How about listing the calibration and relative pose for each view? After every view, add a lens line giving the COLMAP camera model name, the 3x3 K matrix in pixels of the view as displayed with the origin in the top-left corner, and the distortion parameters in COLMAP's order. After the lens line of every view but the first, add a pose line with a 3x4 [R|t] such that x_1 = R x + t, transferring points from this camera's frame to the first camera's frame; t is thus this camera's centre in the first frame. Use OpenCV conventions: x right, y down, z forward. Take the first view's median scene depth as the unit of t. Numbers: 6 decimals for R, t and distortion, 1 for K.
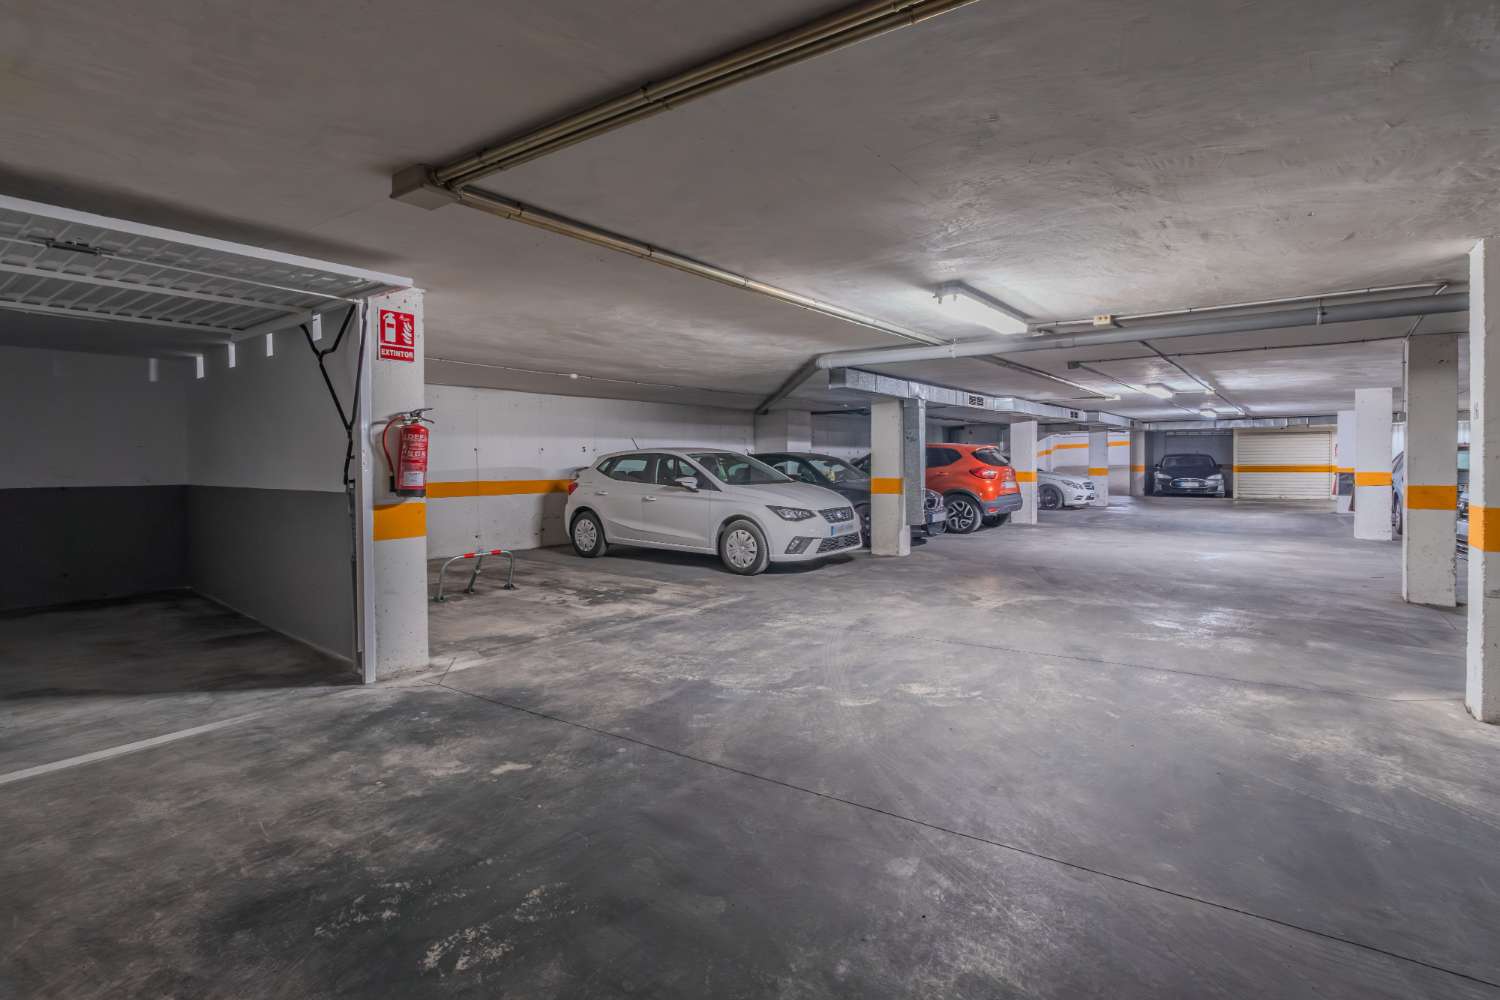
lens RADIAL K [[705.4, 0, 749.9], [0, 705.4, 473.1], [0, 0, 1]] dist [0.000731, 0.001165]
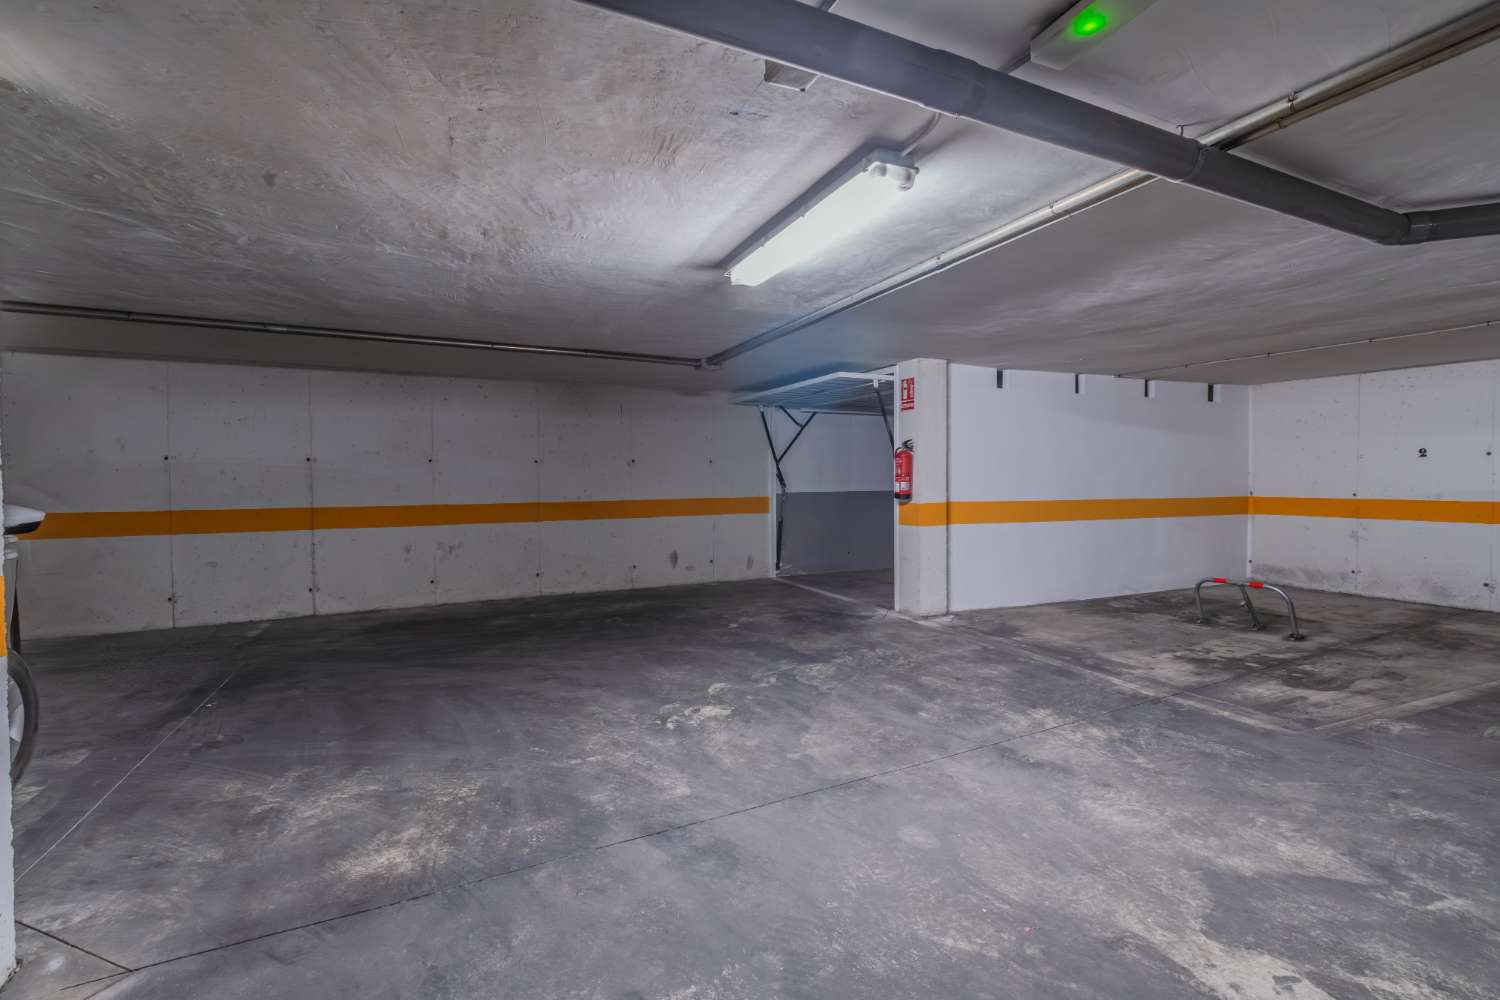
lens RADIAL K [[669.0, 0, 752.3], [0, 669.0, 493.8], [0, 0, 1]] dist [-0.001304, -0.000051]
pose [[-0.452820, 0.030387, -0.891084, 0.982209], [-0.009473, 0.999199, 0.038888, -0.030569], [0.891552, 0.026050, -0.452169, 1.386538]]
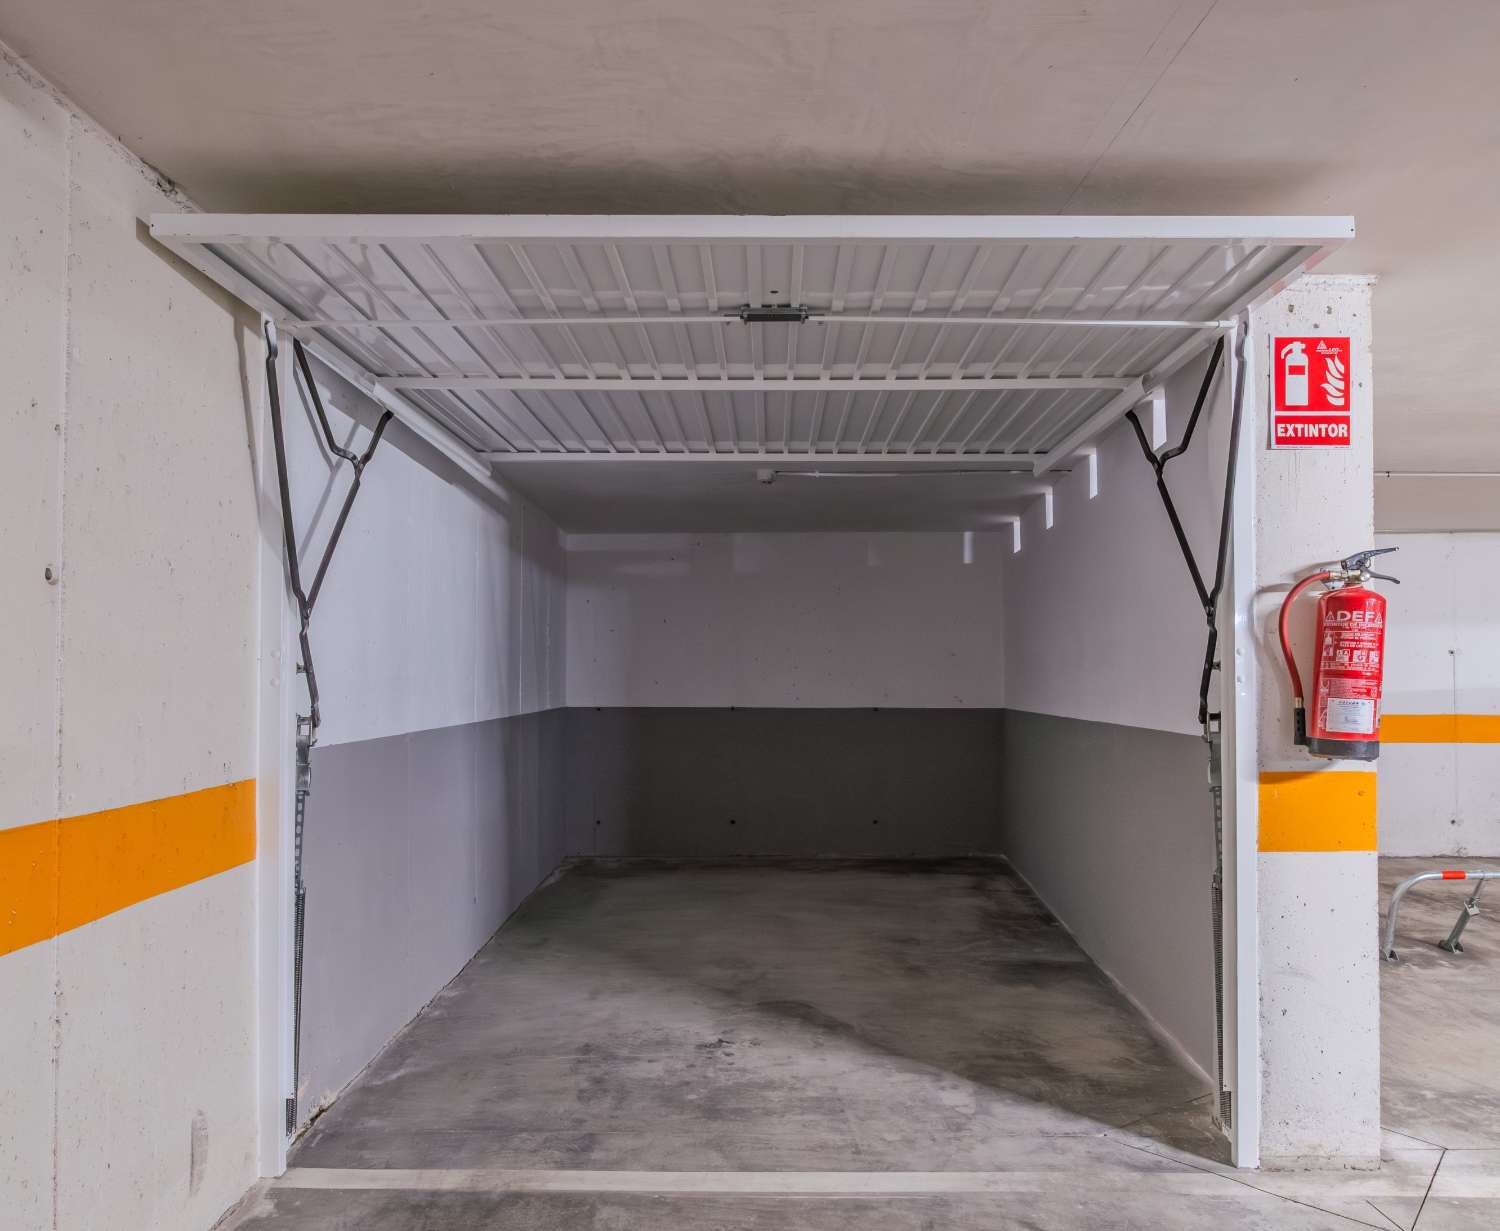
lens RADIAL K [[1128.6, 0, 755.3], [0, 1128.6, 660.8], [0, 0, 1]] dist [-0.015938, -0.002710]
pose [[0.611477, -0.007863, -0.791223, -0.160209], [-0.015289, 0.999647, -0.021750, -0.004718], [0.791115, 0.025397, 0.611141, 0.303078]]
